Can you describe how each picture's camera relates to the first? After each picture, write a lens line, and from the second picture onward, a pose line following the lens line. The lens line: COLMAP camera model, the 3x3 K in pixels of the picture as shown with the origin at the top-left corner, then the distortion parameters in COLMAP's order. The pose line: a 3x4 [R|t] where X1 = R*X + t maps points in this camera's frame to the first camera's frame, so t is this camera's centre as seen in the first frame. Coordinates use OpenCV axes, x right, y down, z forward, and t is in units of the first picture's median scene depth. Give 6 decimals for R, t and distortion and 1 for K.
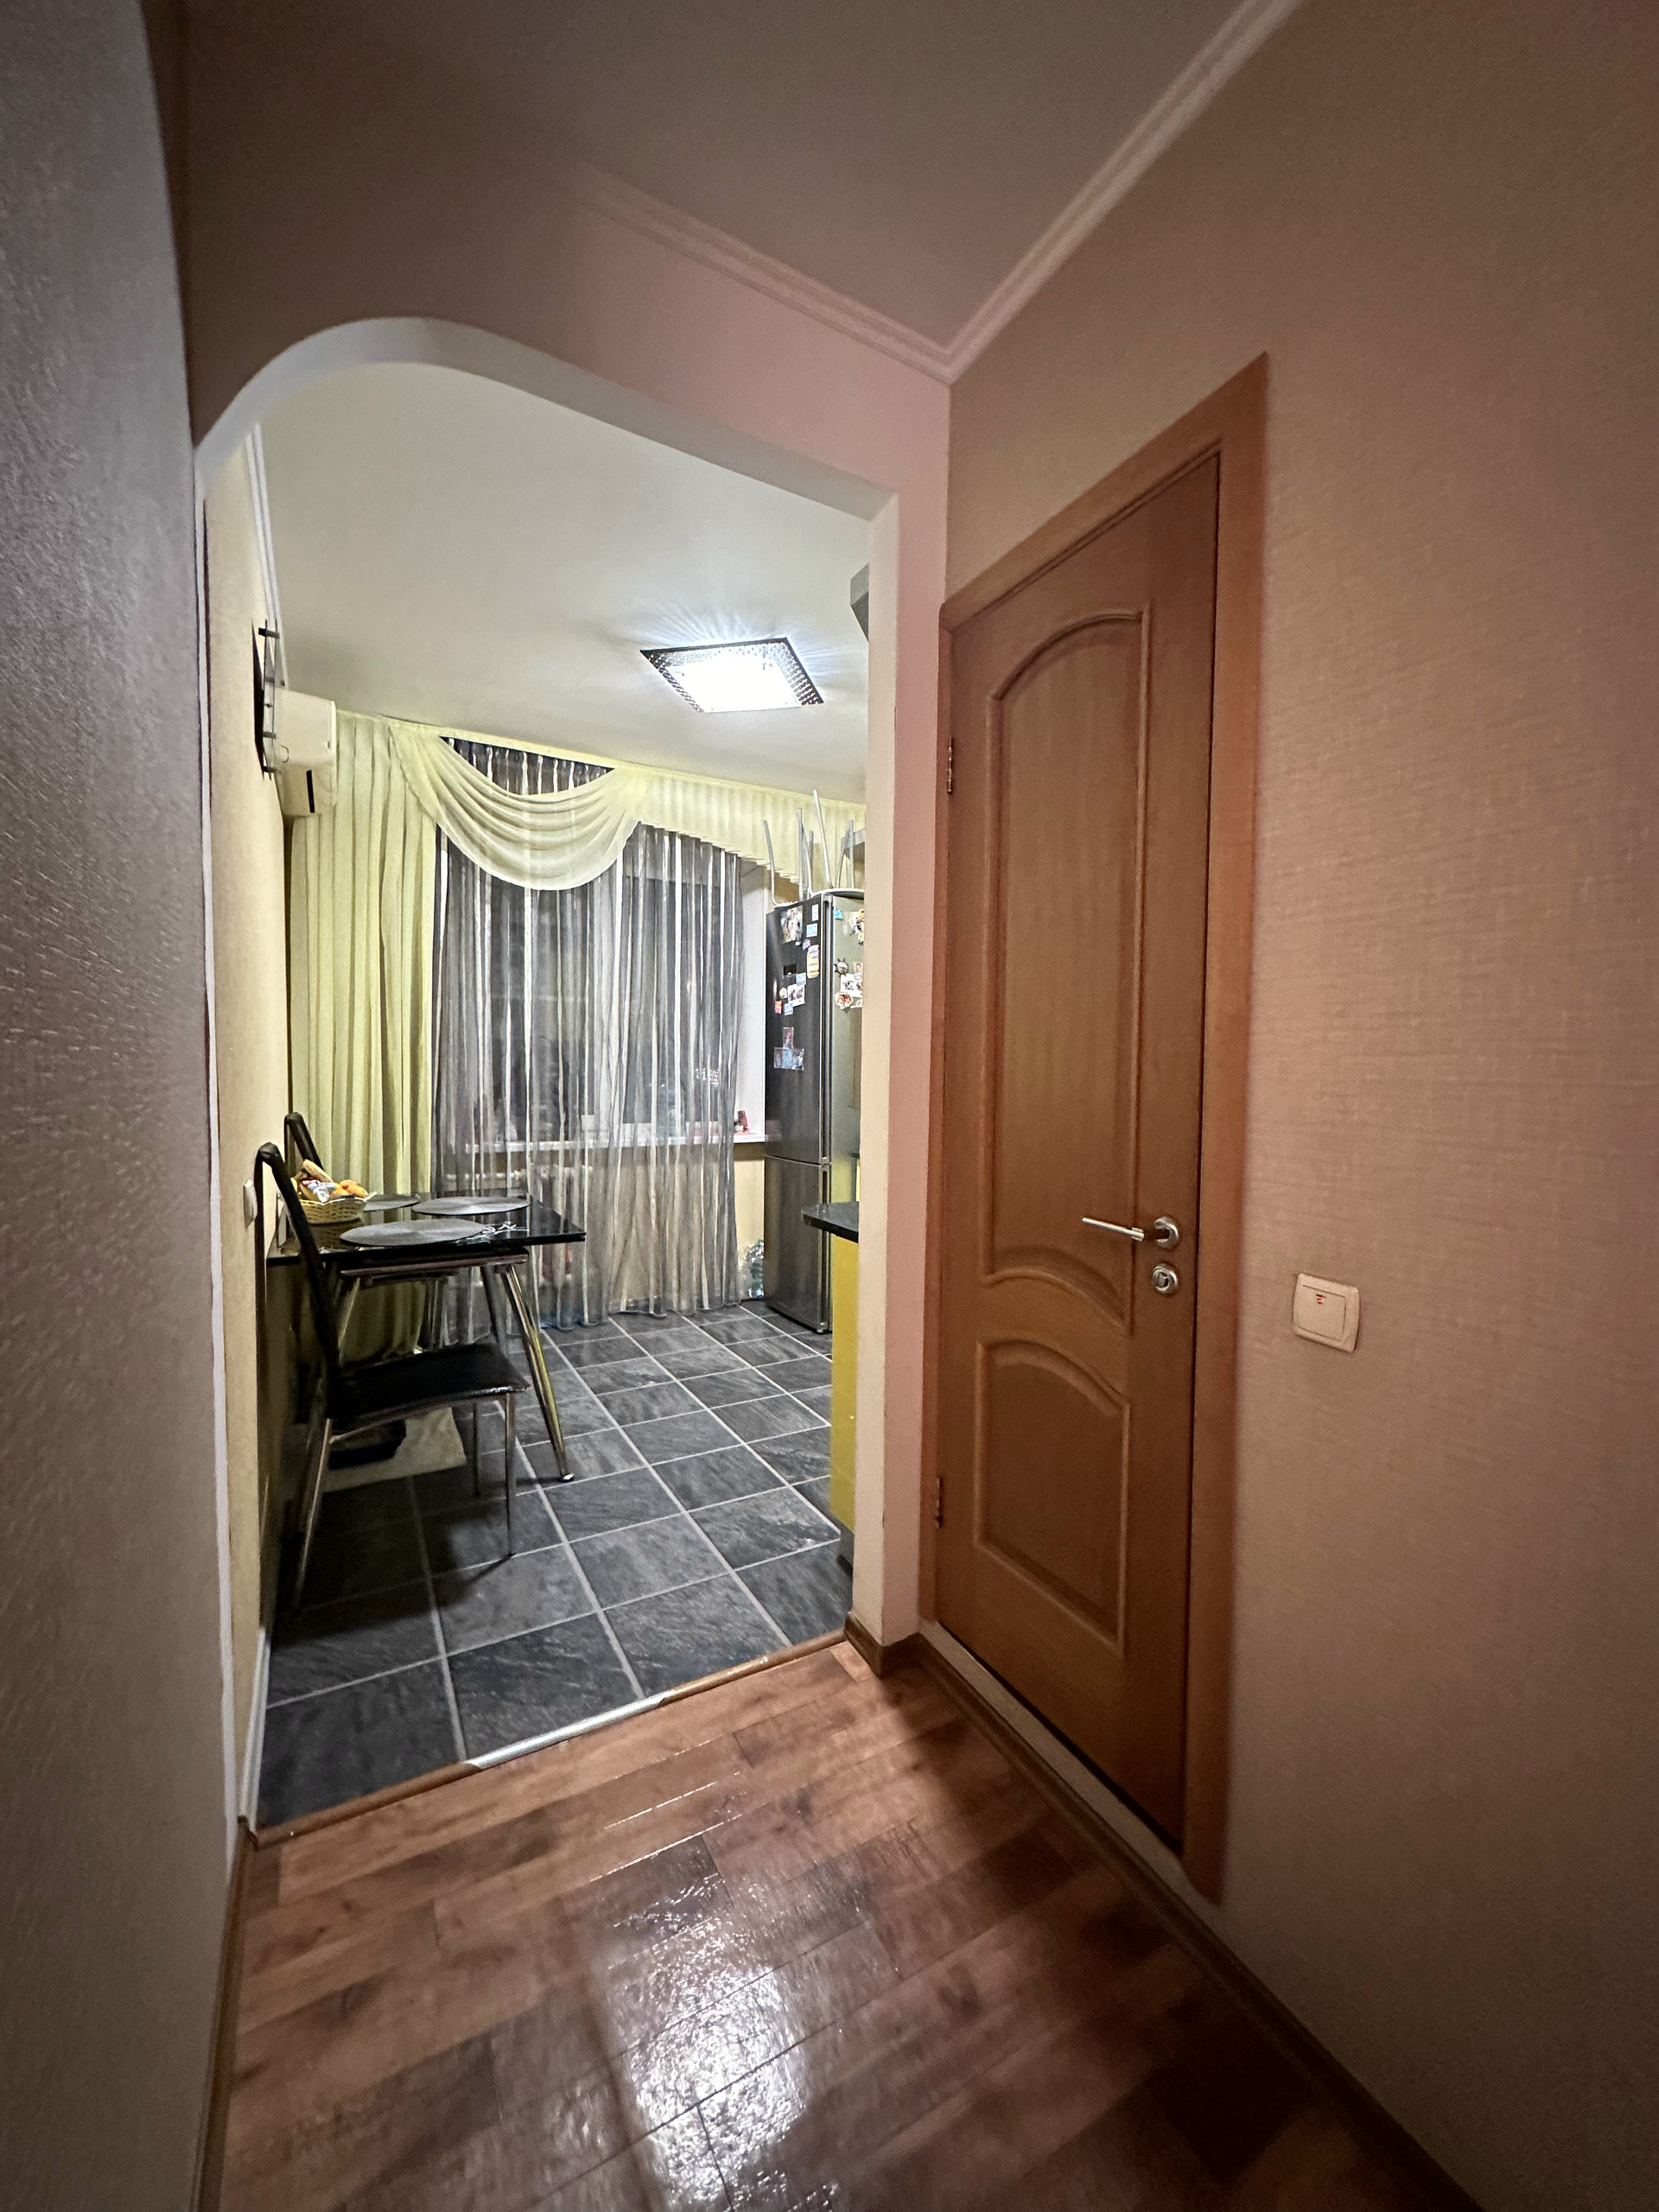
lens RADIAL K [[883.8, 0, 829.4], [0, 883.8, 1104.4], [0, 0, 1]] dist [0.005450, -0.000395]
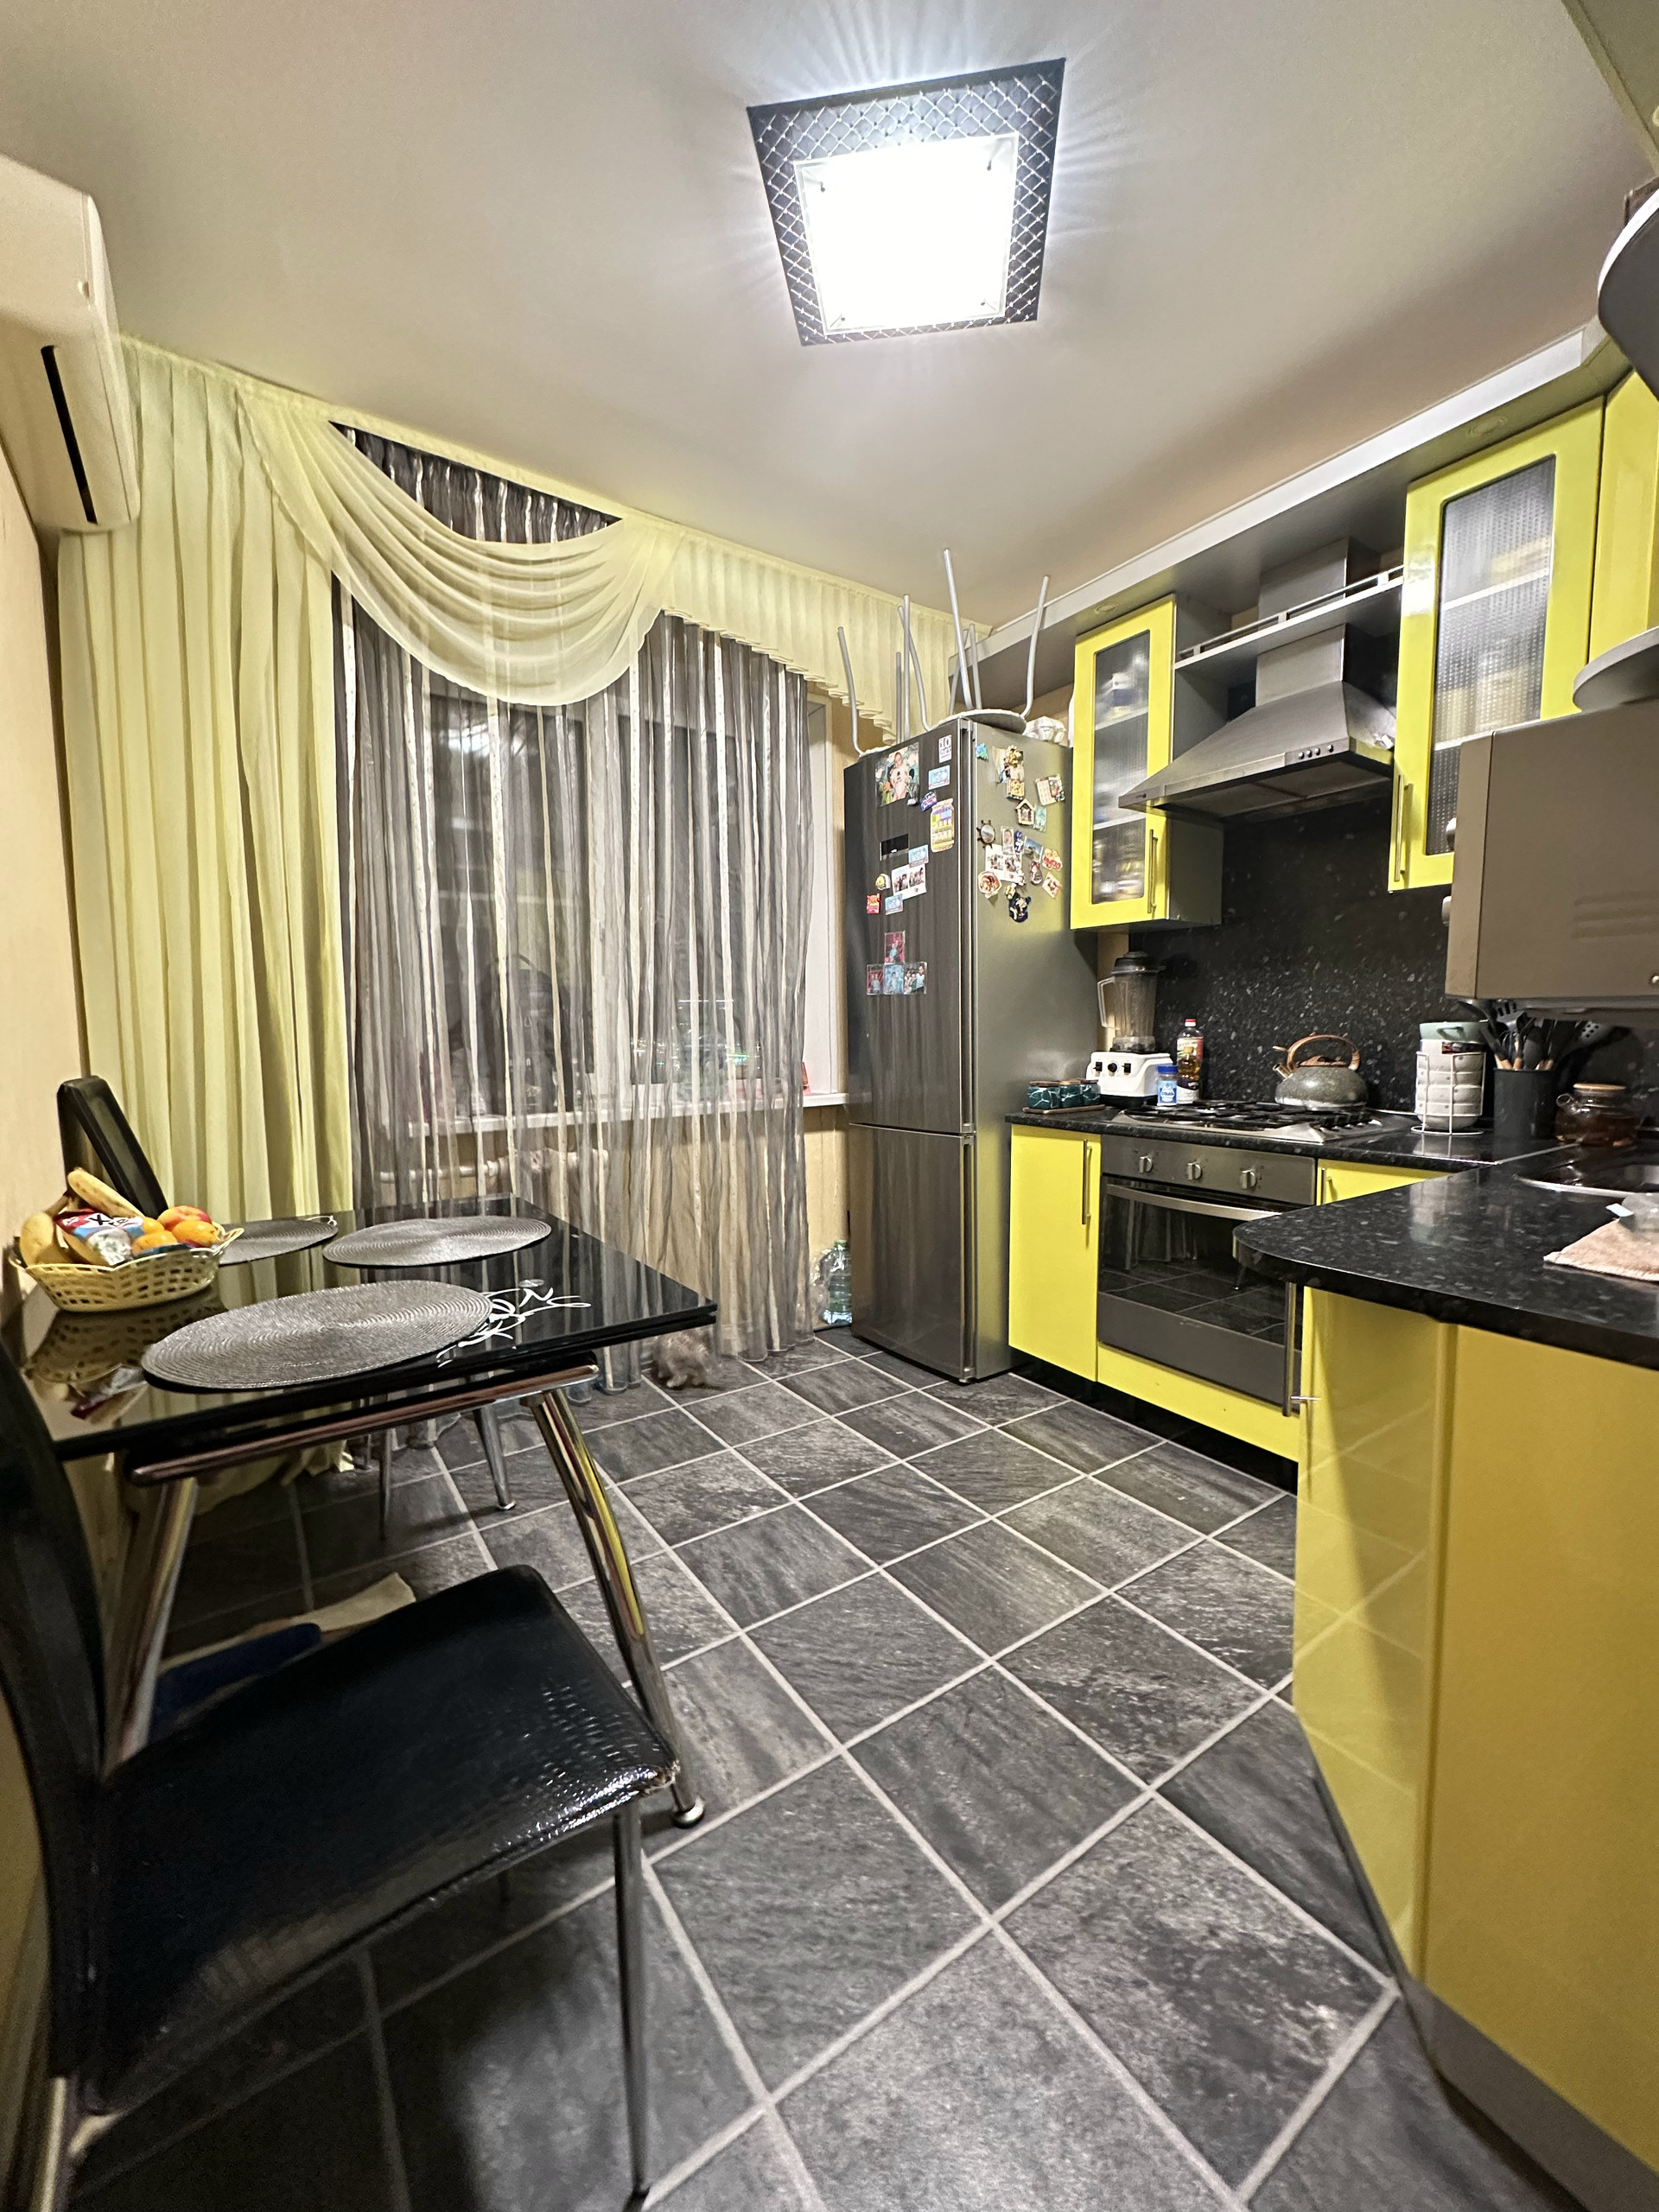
lens RADIAL K [[883.8, 0, 831.6], [0, 883.8, 1096.6], [0, 0, 1]] dist [0.005450, -0.000395]
pose [[0.995339, -0.033204, 0.090541, -0.166453], [0.030356, 0.999006, 0.032655, 0.015162], [-0.091535, -0.029754, 0.995357, 0.349444]]
